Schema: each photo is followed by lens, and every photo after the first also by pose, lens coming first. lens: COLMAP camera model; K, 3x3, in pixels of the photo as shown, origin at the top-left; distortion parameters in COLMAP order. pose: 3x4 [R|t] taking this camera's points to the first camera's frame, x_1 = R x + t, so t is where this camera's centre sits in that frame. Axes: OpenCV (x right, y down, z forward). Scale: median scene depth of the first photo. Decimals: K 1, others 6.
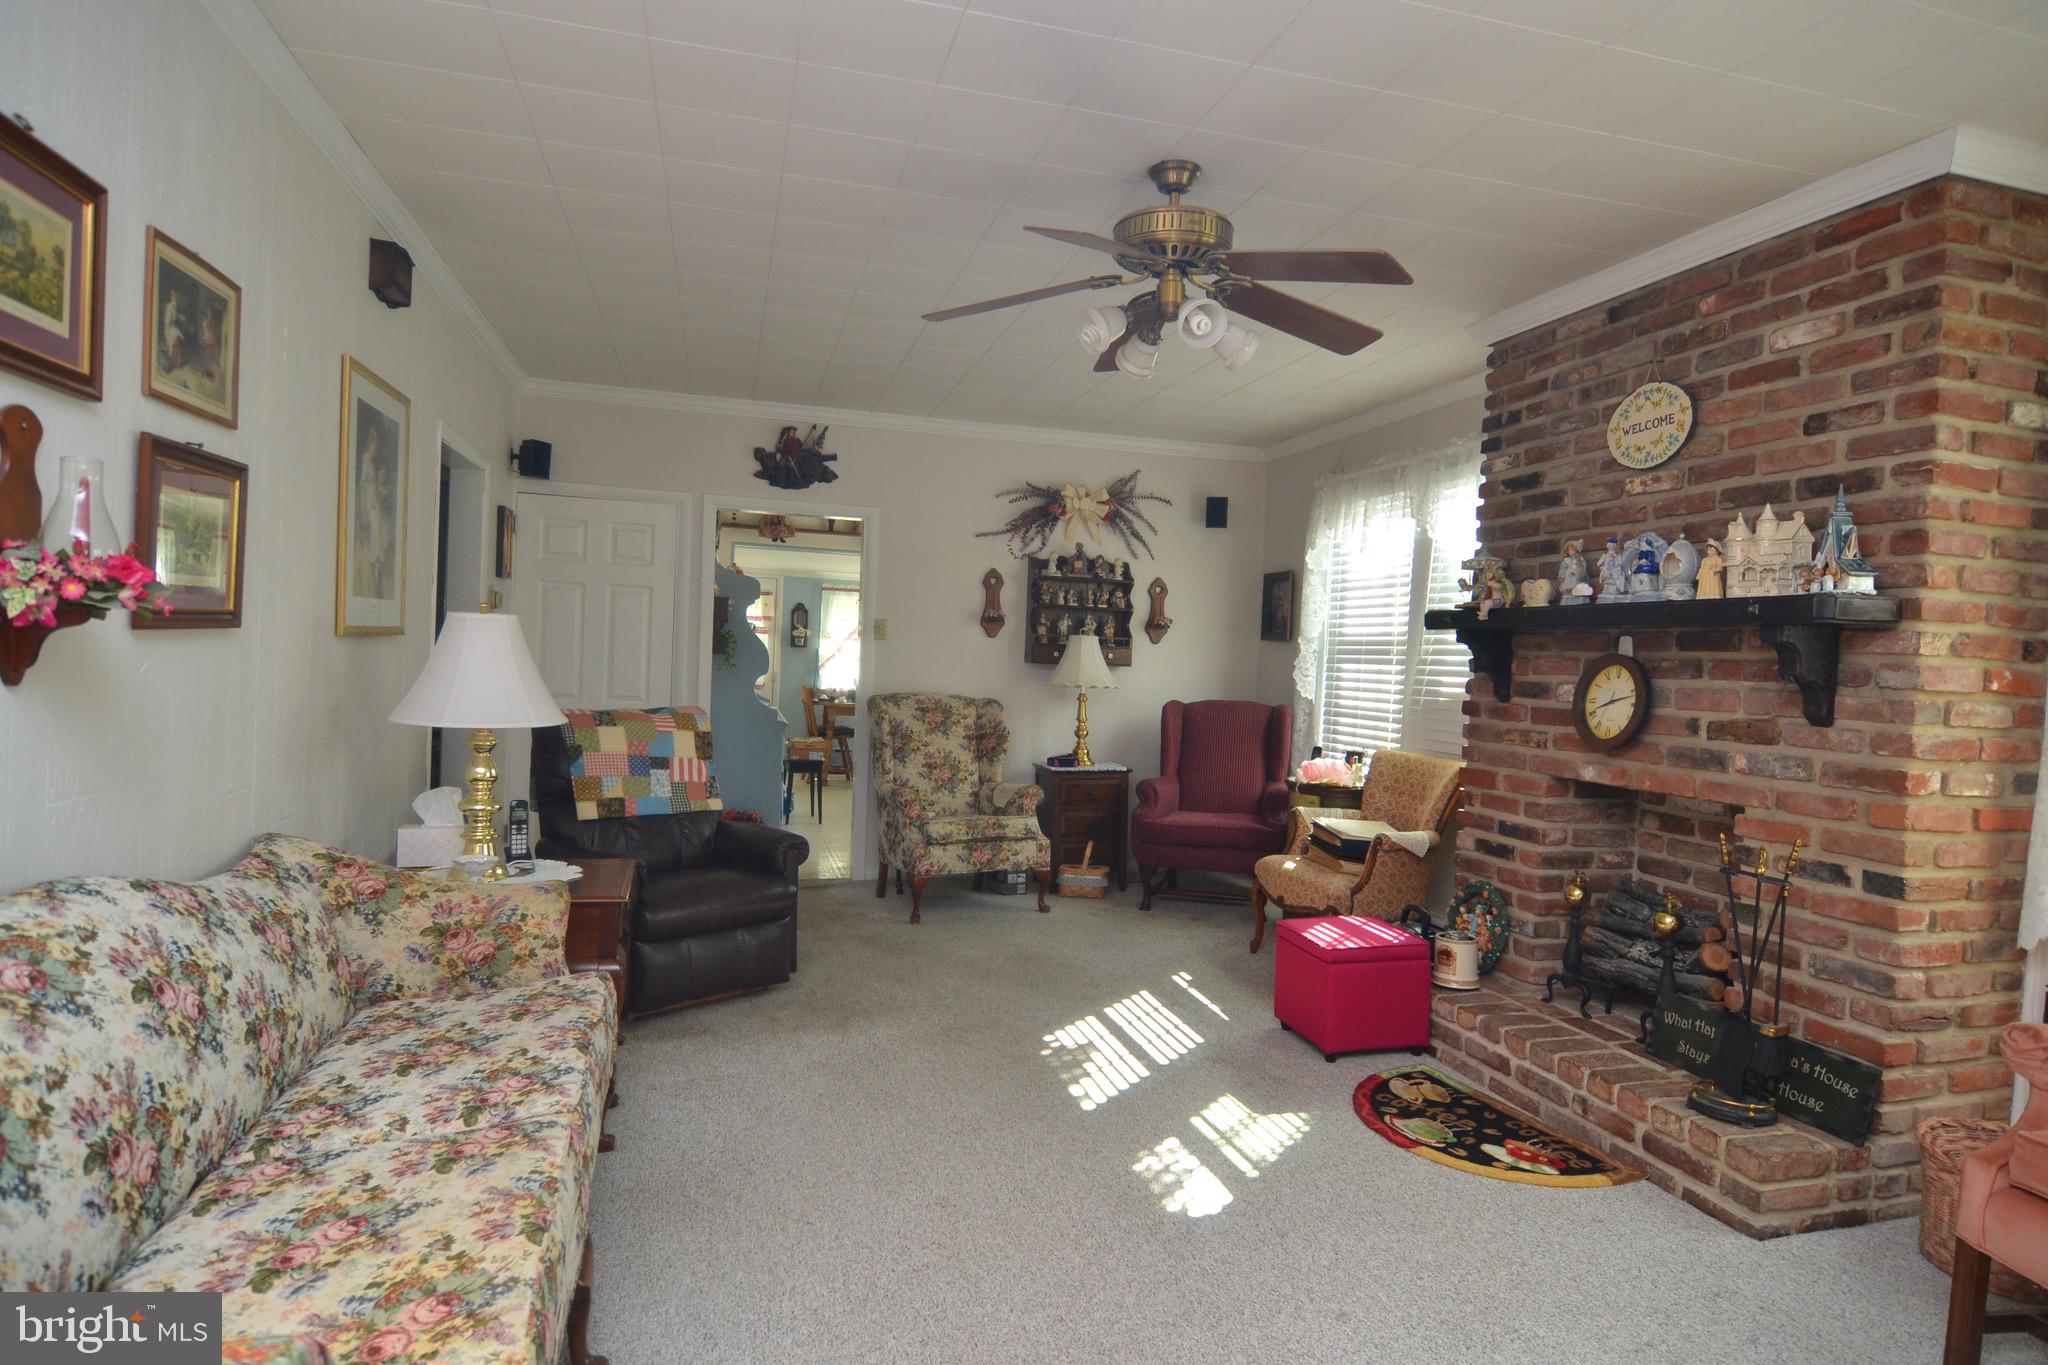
lens RADIAL K [[1105.2, 0, 1016.4], [0, 1105.2, 689.5], [0, 0, 1]] dist [-0.012510, -0.010074]
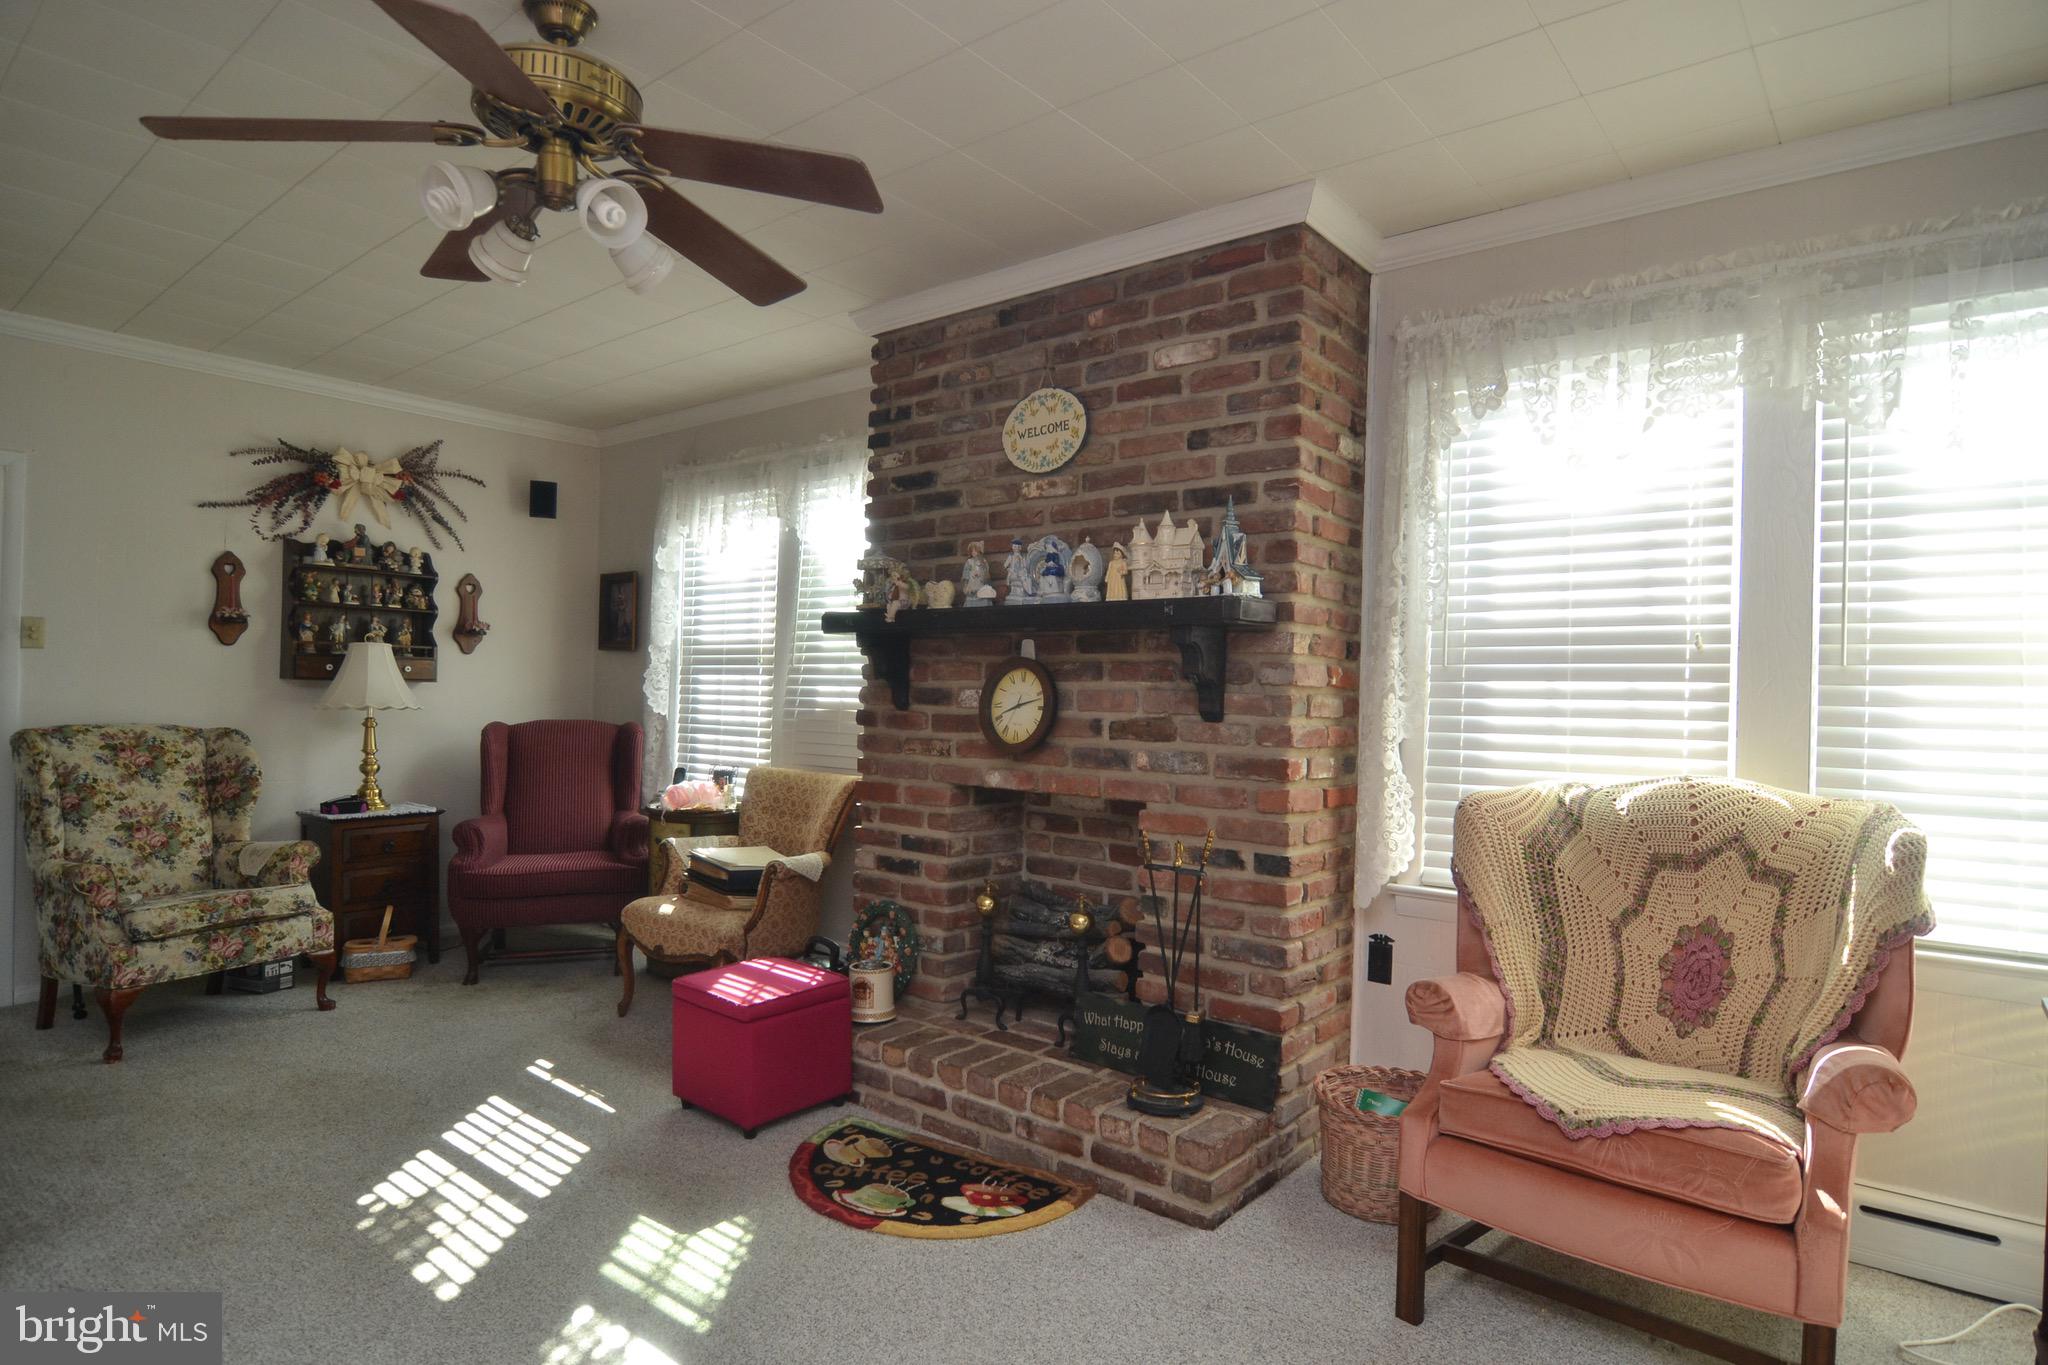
lens RADIAL K [[1105.2, 0, 1016.9], [0, 1105.2, 688.0], [0, 0, 1]] dist [-0.012510, -0.010074]
pose [[0.812446, -0.018396, 0.582747, -0.040660], [0.027758, 0.999589, -0.007143, 0.002637], [-0.582376, 0.021979, 0.812623, 0.201512]]
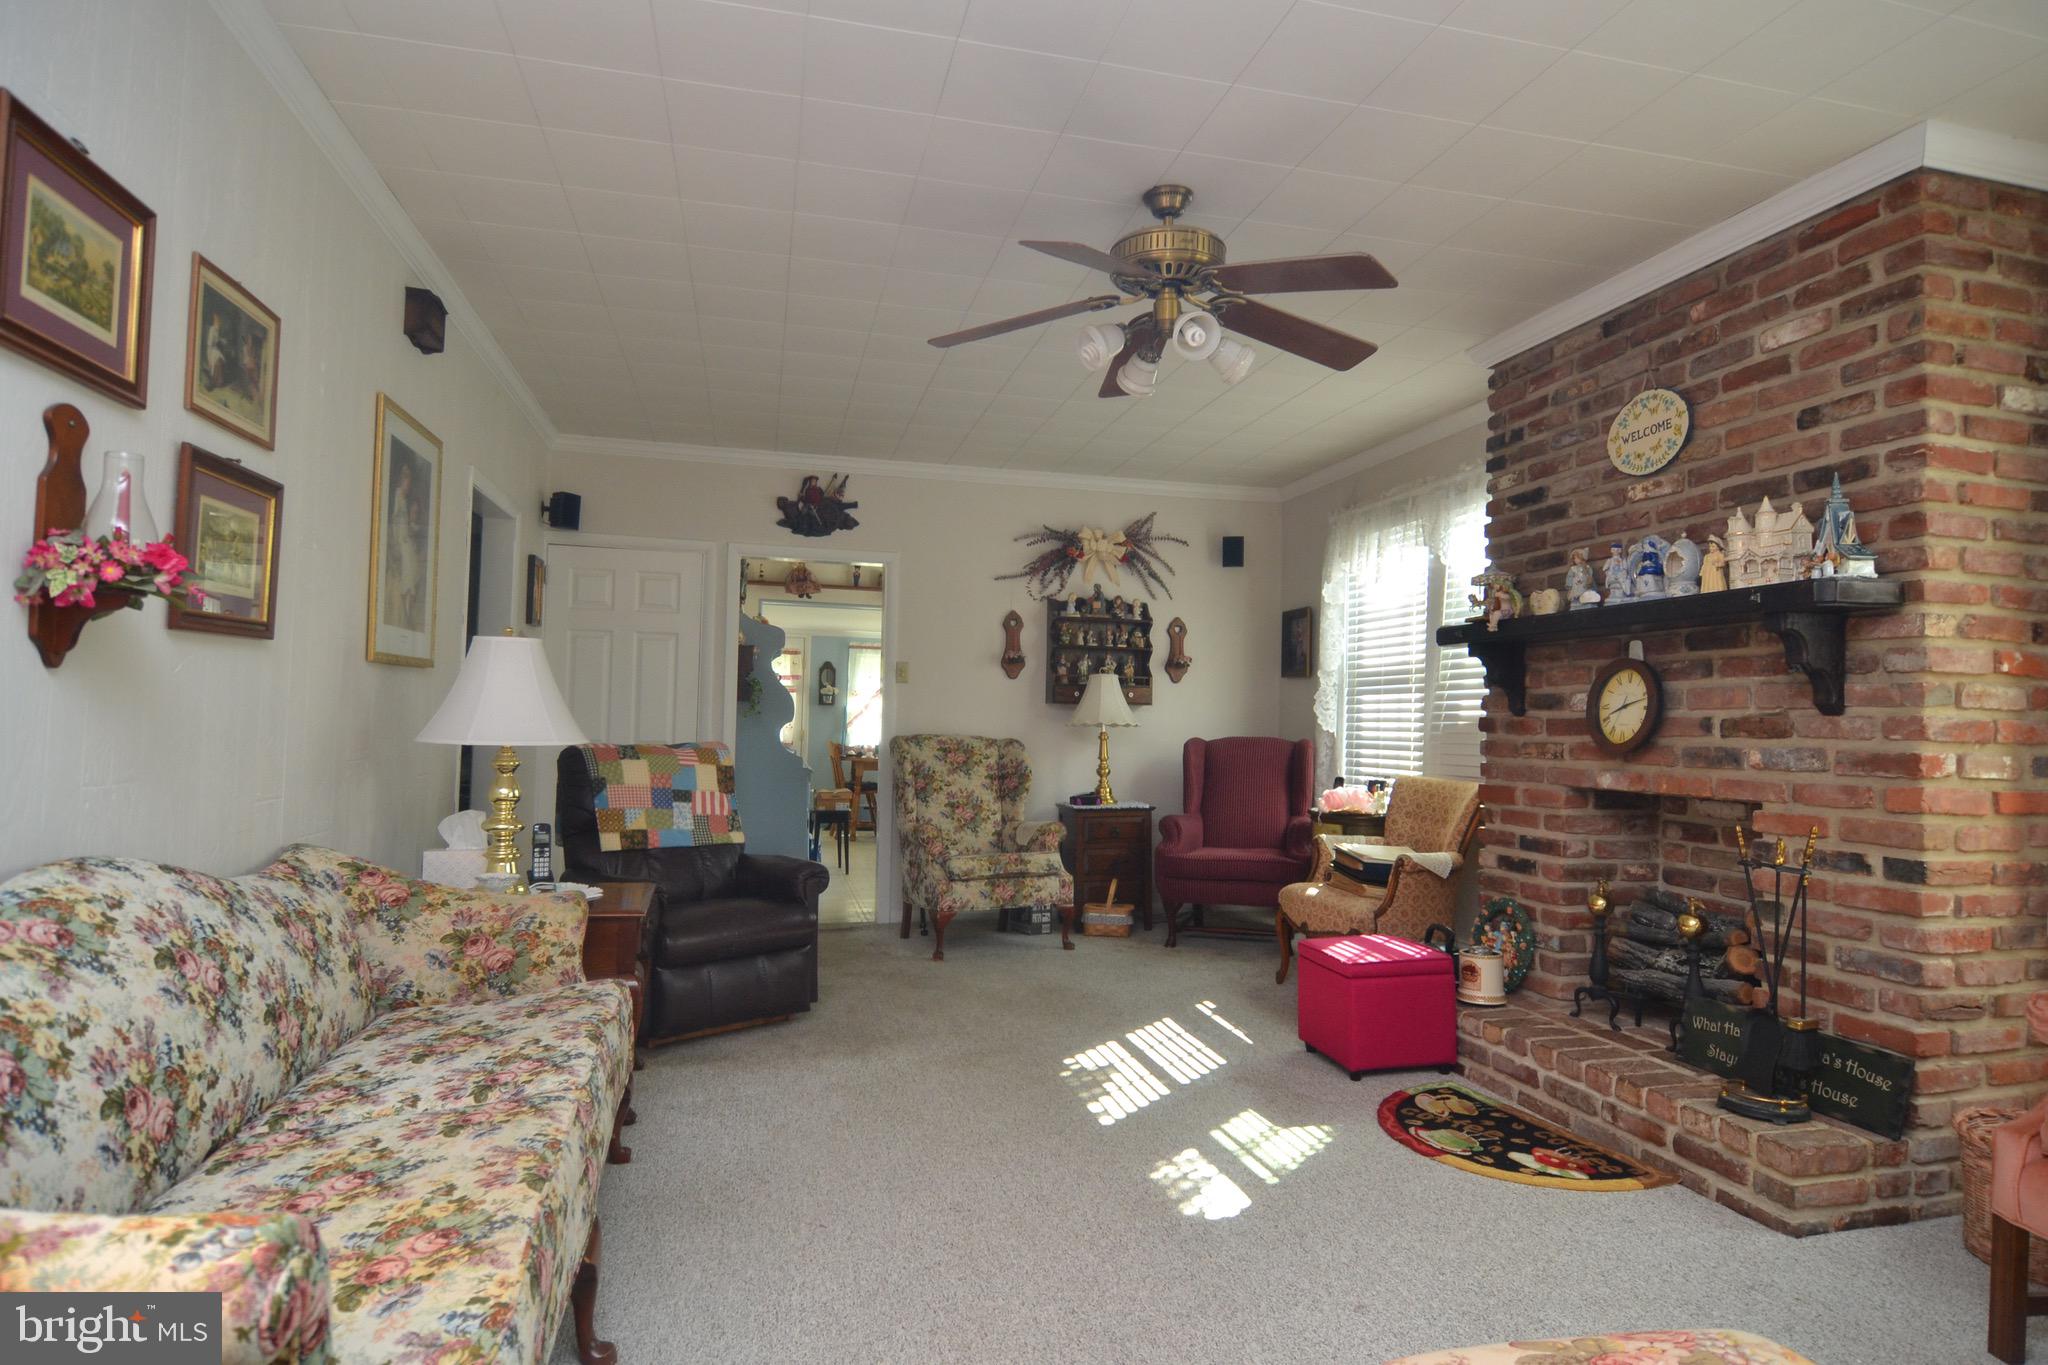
lens RADIAL K [[1105.2, 0, 1018.9], [0, 1105.2, 689.5], [0, 0, 1]] dist [-0.012510, -0.010074]
pose [[0.999474, -0.019518, -0.025907, 0.018866], [0.017879, 0.997912, -0.062060, 0.050423], [0.027064, 0.061565, 0.997736, -0.012284]]
